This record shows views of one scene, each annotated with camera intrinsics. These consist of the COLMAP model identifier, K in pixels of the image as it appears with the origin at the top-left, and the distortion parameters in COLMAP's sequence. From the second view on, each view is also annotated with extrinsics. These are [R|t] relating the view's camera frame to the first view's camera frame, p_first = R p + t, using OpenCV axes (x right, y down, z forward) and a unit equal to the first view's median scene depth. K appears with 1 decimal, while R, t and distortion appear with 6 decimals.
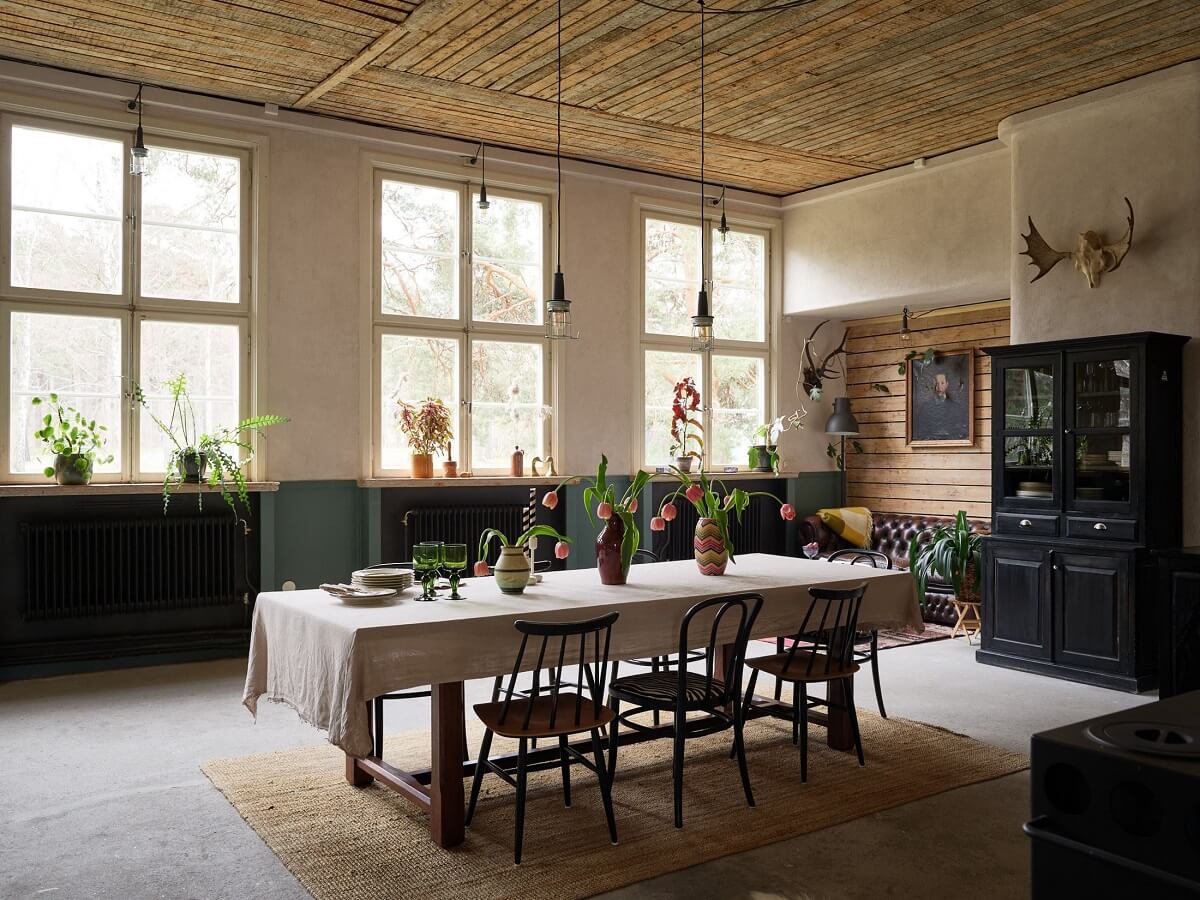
lens RADIAL K [[1044.6, 0, 600.0], [0, 1044.6, 450.0], [0, 0, 1]] dist [-0.018157, -0.001210]
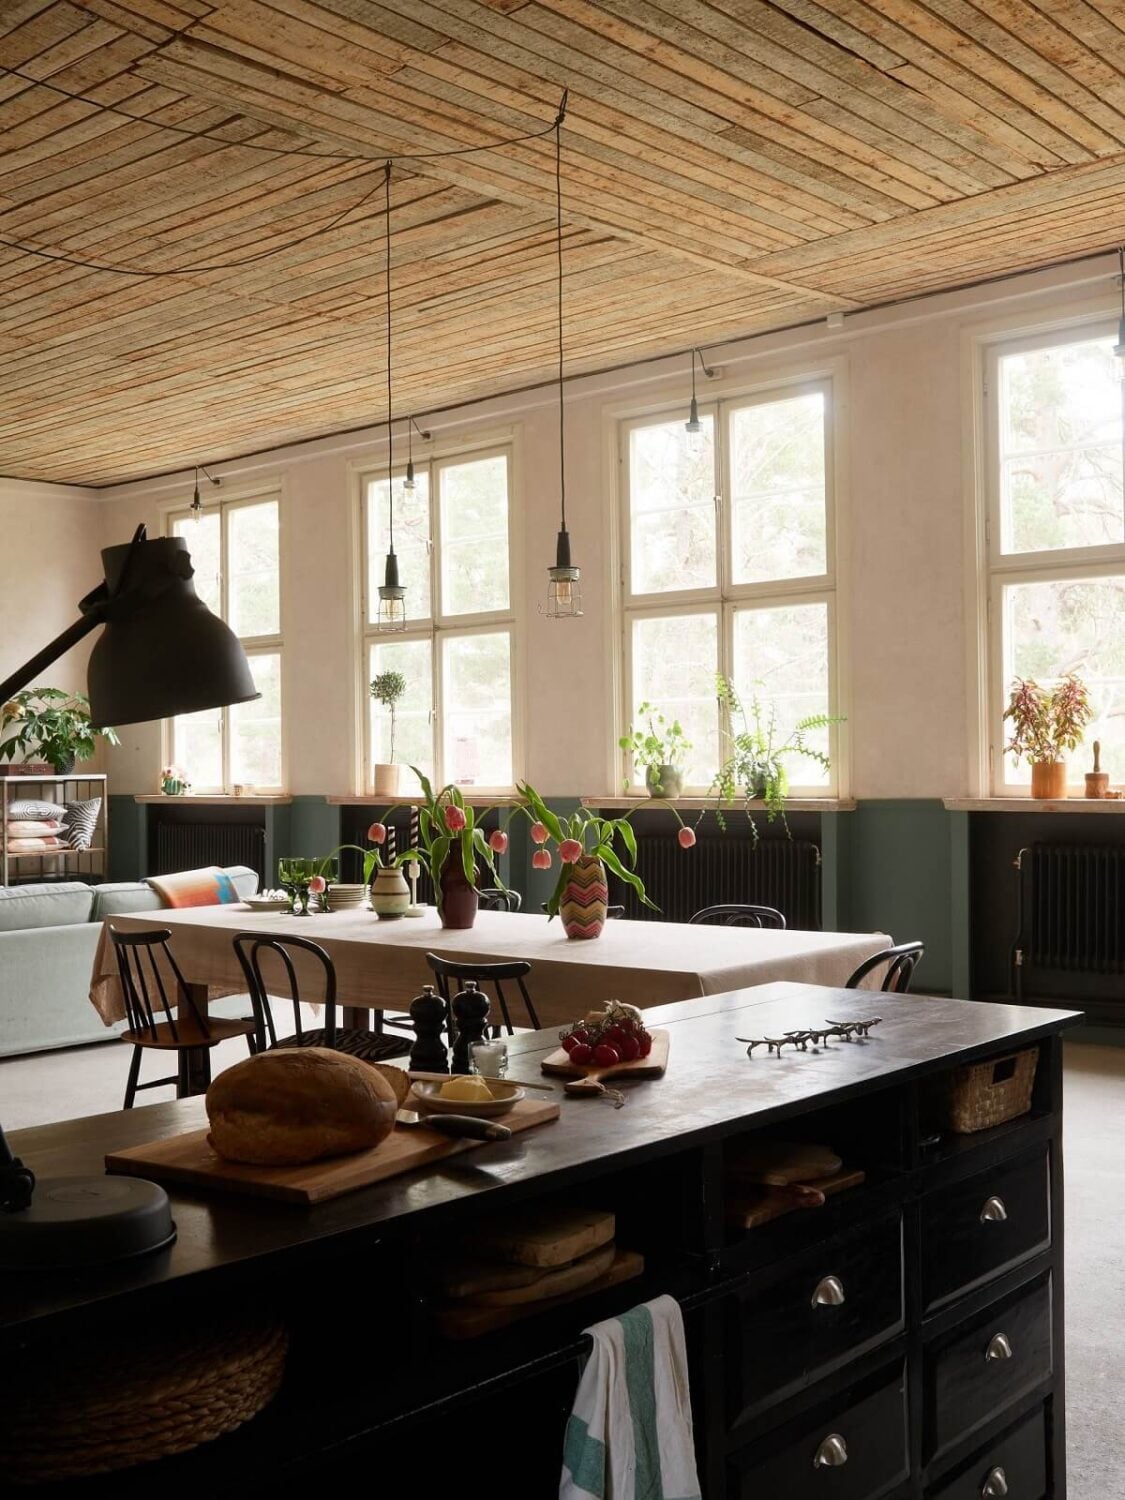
lens RADIAL K [[1591.0, 0, 563.1], [0, 1591.0, 778.6], [0, 0, 1]] dist [-0.022720, -0.005449]
pose [[0.229892, 0.005965, -0.973198, 0.846542], [0.012694, 0.999878, 0.009127, 0.001980], [0.973133, -0.014452, 0.229788, 0.557916]]
